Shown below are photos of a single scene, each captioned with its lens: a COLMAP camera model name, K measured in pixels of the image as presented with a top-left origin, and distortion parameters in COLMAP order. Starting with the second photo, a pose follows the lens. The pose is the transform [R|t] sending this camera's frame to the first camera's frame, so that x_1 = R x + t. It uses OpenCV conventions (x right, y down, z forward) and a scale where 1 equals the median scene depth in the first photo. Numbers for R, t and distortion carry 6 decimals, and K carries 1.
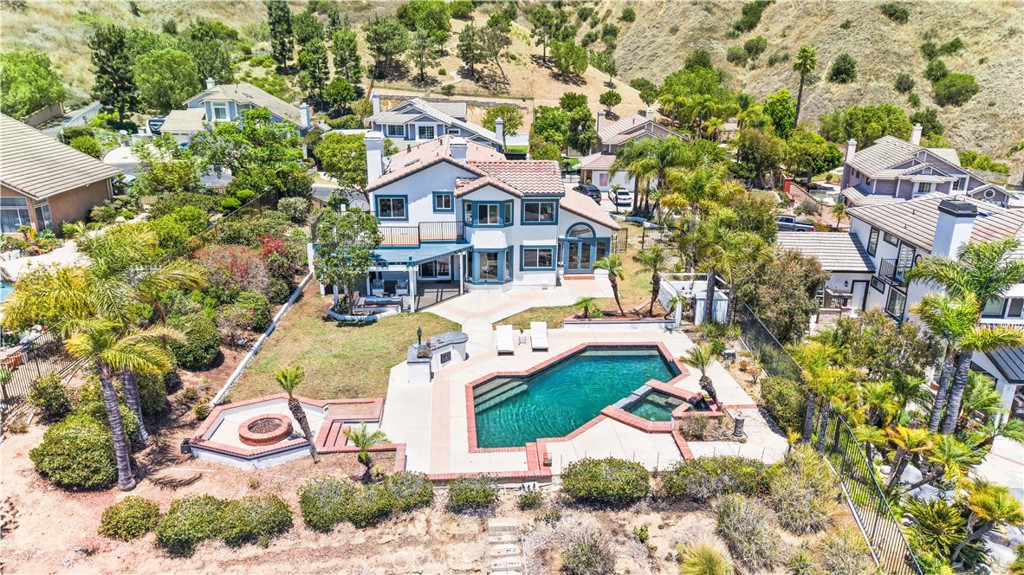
lens RADIAL K [[687.6, 0, 519.2], [0, 687.6, 284.0], [0, 0, 1]] dist [0.049151, -0.059761]
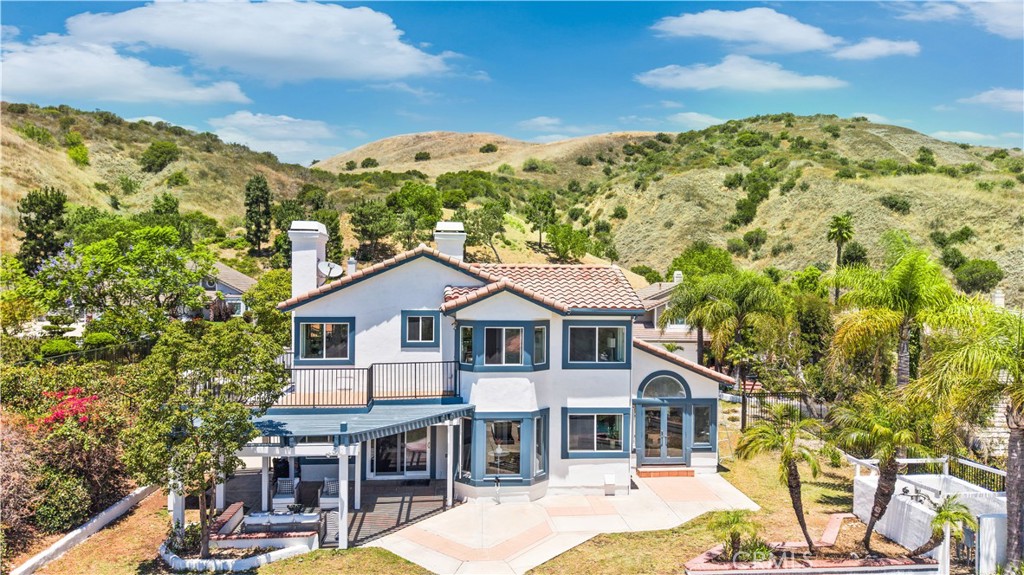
lens RADIAL K [[687.6, 0, 519.2], [0, 687.6, 284.0], [0, 0, 1]] dist [0.049151, -0.059761]
pose [[0.999816, -0.002360, 0.019040, -0.012088], [0.007867, 0.955570, -0.294661, 0.002559], [-0.017498, 0.294756, 0.955412, 0.135351]]
